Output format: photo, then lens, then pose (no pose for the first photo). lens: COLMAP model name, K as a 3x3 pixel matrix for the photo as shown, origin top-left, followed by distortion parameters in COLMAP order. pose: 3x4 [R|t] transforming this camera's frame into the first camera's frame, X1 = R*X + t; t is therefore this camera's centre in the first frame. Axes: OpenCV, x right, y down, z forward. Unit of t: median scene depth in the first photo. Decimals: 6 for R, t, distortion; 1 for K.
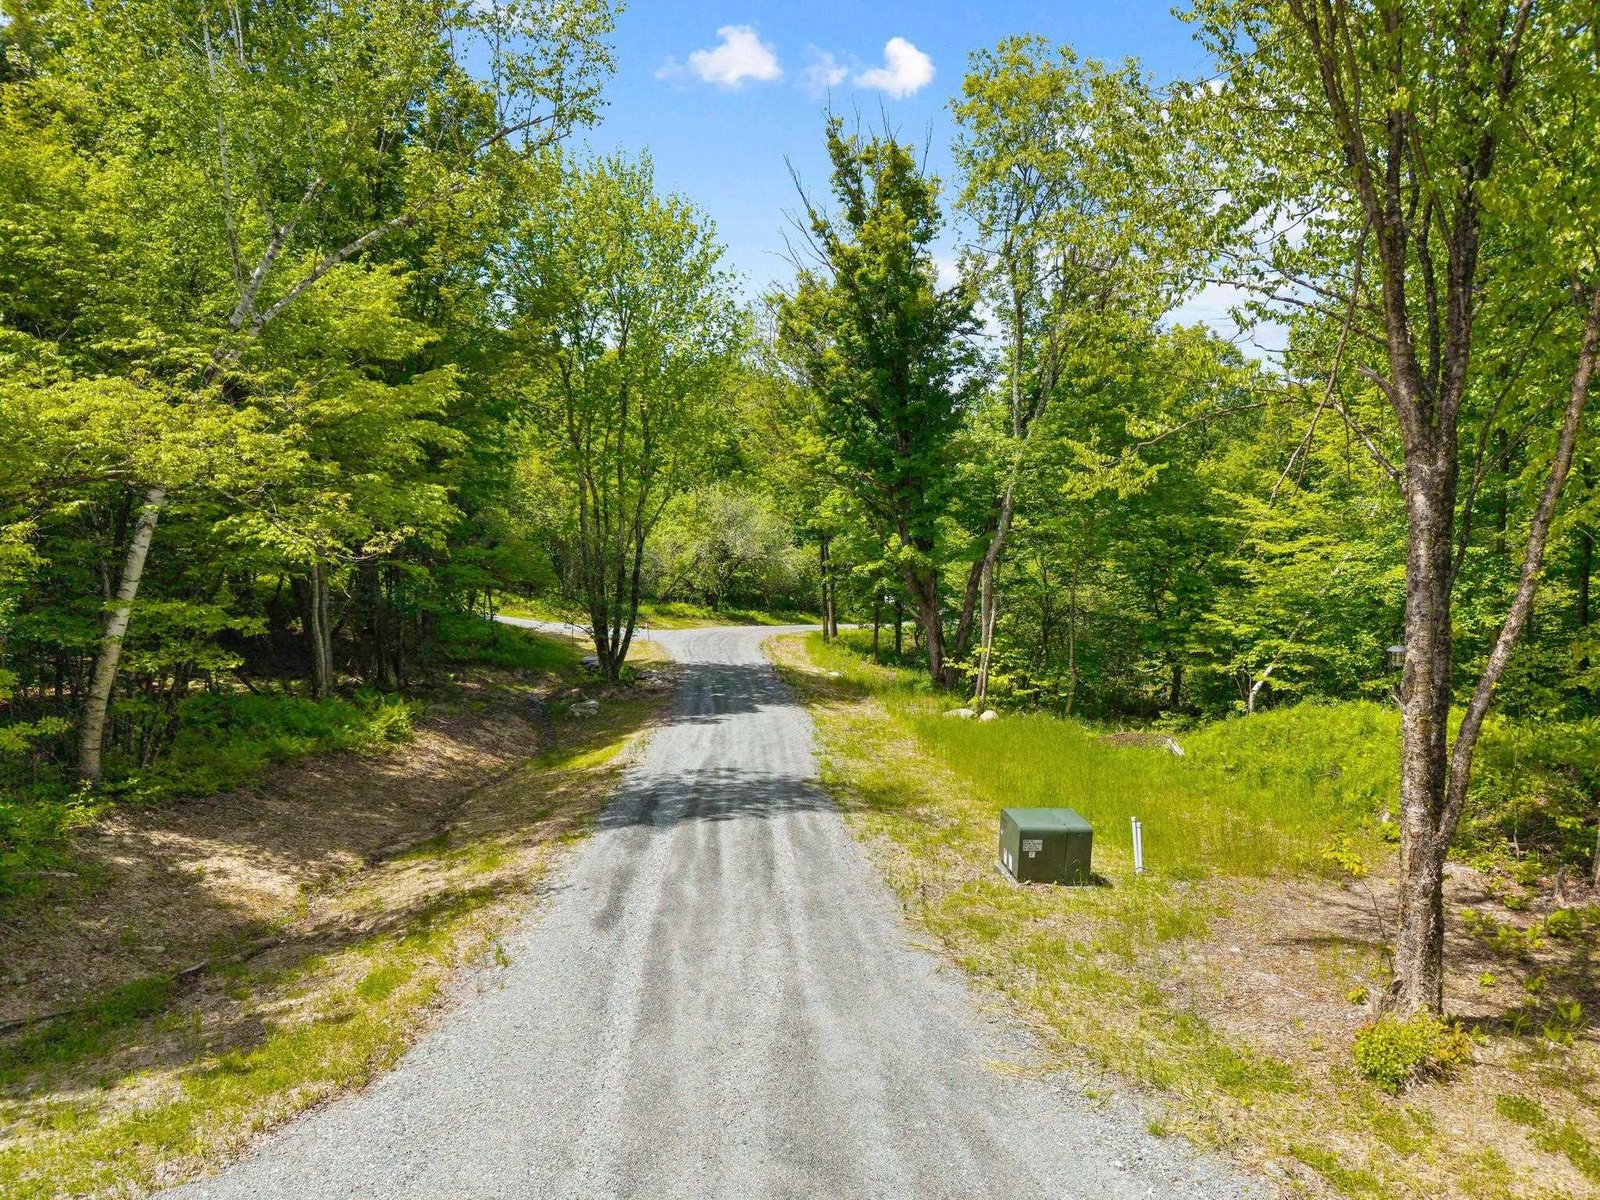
lens RADIAL K [[1055.9, 0, 804.6], [0, 1055.9, 622.4], [0, 0, 1]] dist [0.012587, 0.003891]
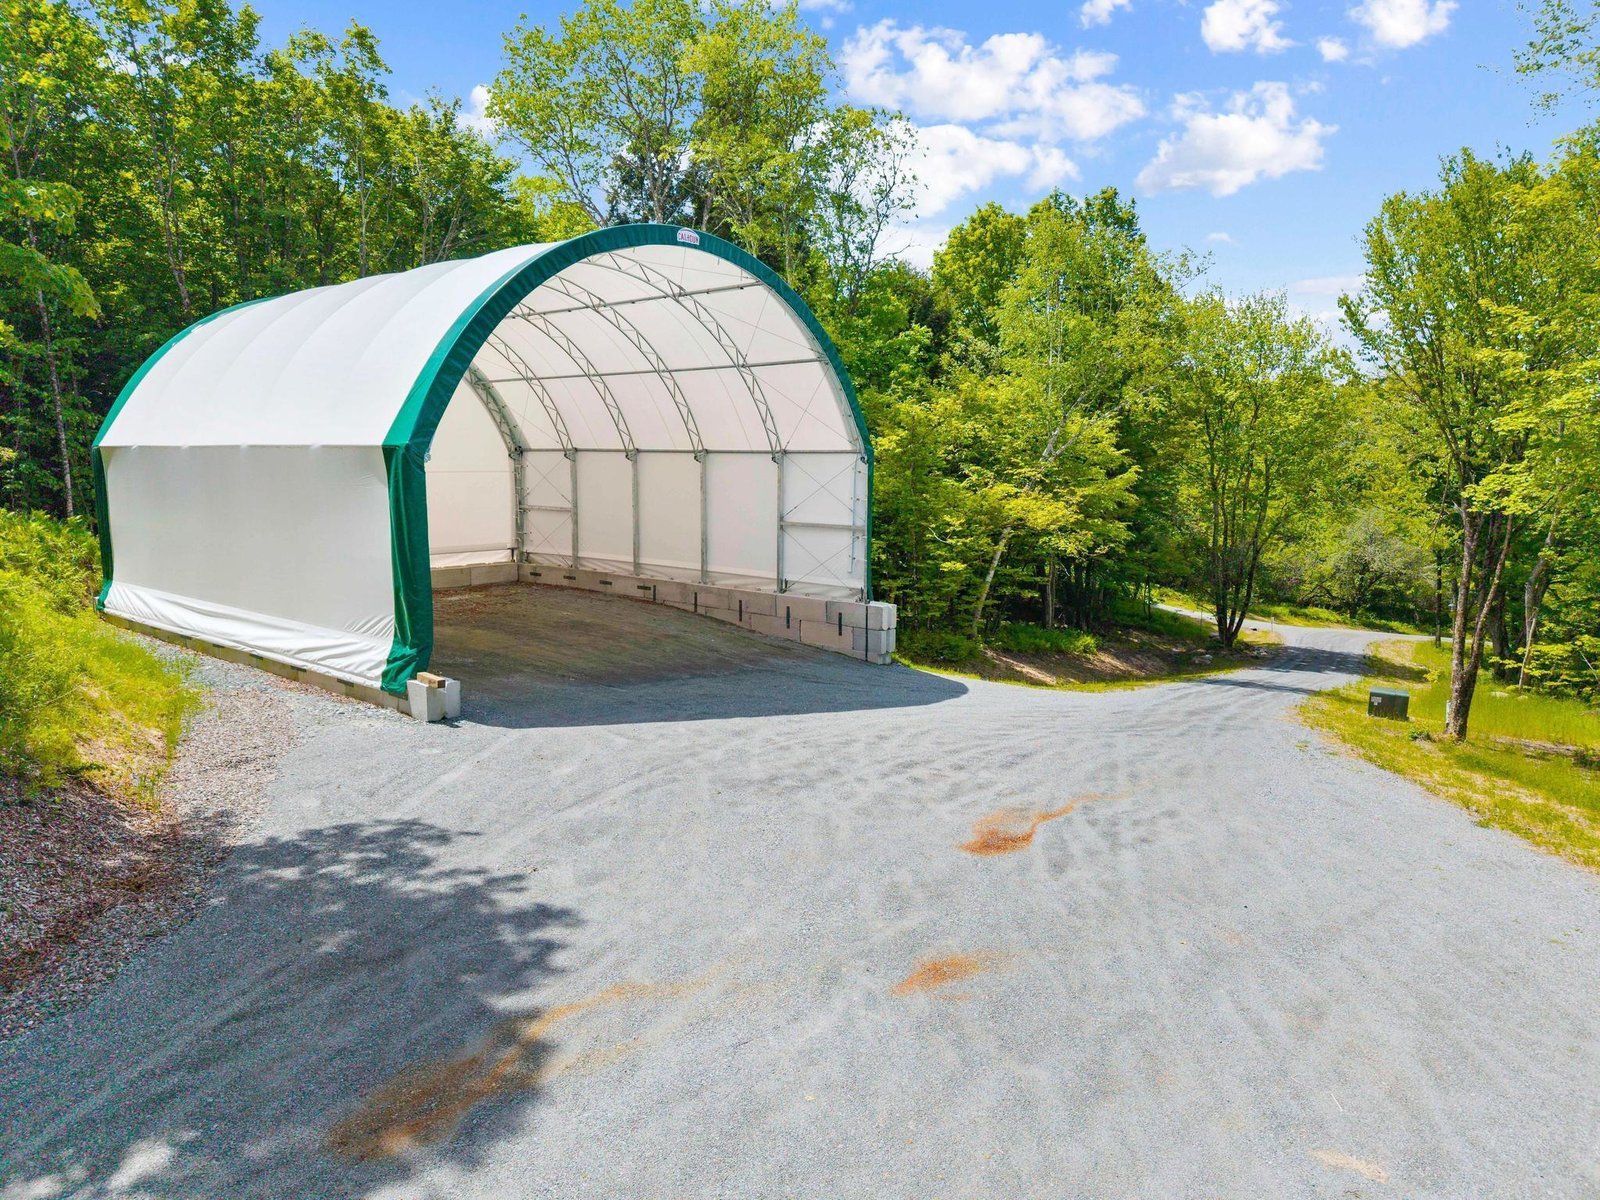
lens RADIAL K [[1055.9, 0, 804.6], [0, 1055.9, 622.4], [0, 0, 1]] dist [0.012587, 0.003891]
pose [[0.816374, 0.089081, -0.570612, 0.171223], [-0.090131, 0.995578, 0.026475, 0.034659], [0.570448, 0.029816, 0.820793, -0.527577]]
